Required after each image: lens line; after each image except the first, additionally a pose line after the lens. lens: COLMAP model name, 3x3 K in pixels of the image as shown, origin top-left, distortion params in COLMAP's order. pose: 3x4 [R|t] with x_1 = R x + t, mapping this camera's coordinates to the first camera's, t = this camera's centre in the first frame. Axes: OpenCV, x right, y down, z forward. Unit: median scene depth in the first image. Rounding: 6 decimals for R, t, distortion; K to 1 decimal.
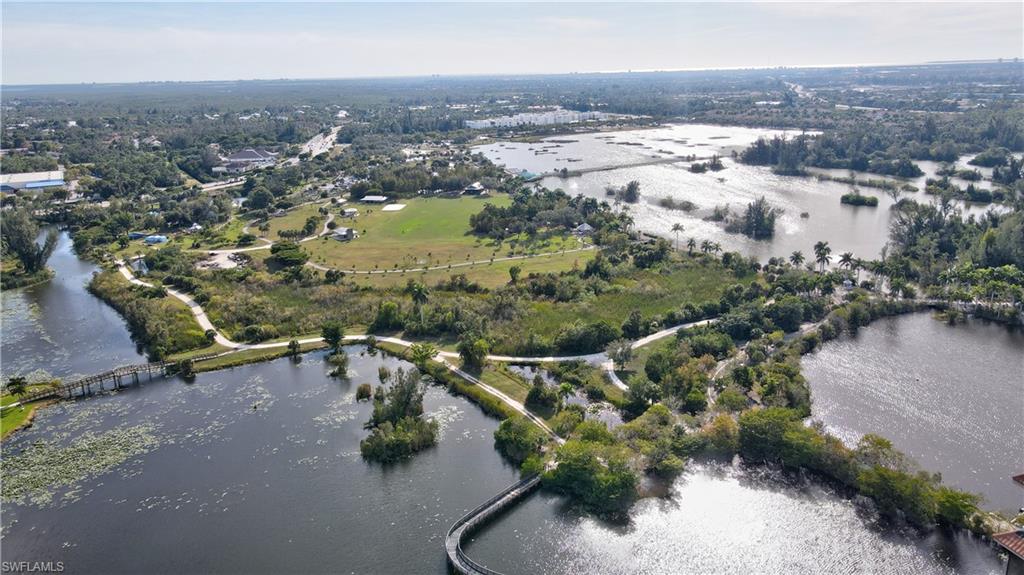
lens RADIAL K [[753.2, 0, 512.0], [0, 753.2, 287.5], [0, 0, 1]] dist [-0.006399, 0.047060]
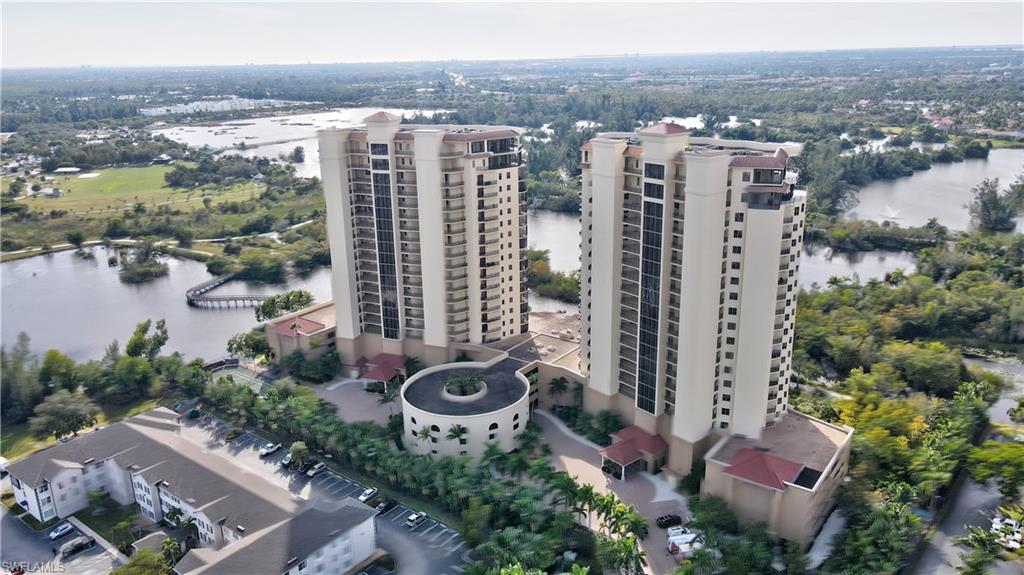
lens RADIAL K [[753.2, 0, 512.0], [0, 753.2, 287.5], [0, 0, 1]] dist [-0.006399, 0.047060]
pose [[0.921063, -0.110061, 0.373538, -0.006499], [0.106421, 0.993856, 0.030424, 0.067445], [-0.374591, 0.011730, 0.927116, -0.222366]]
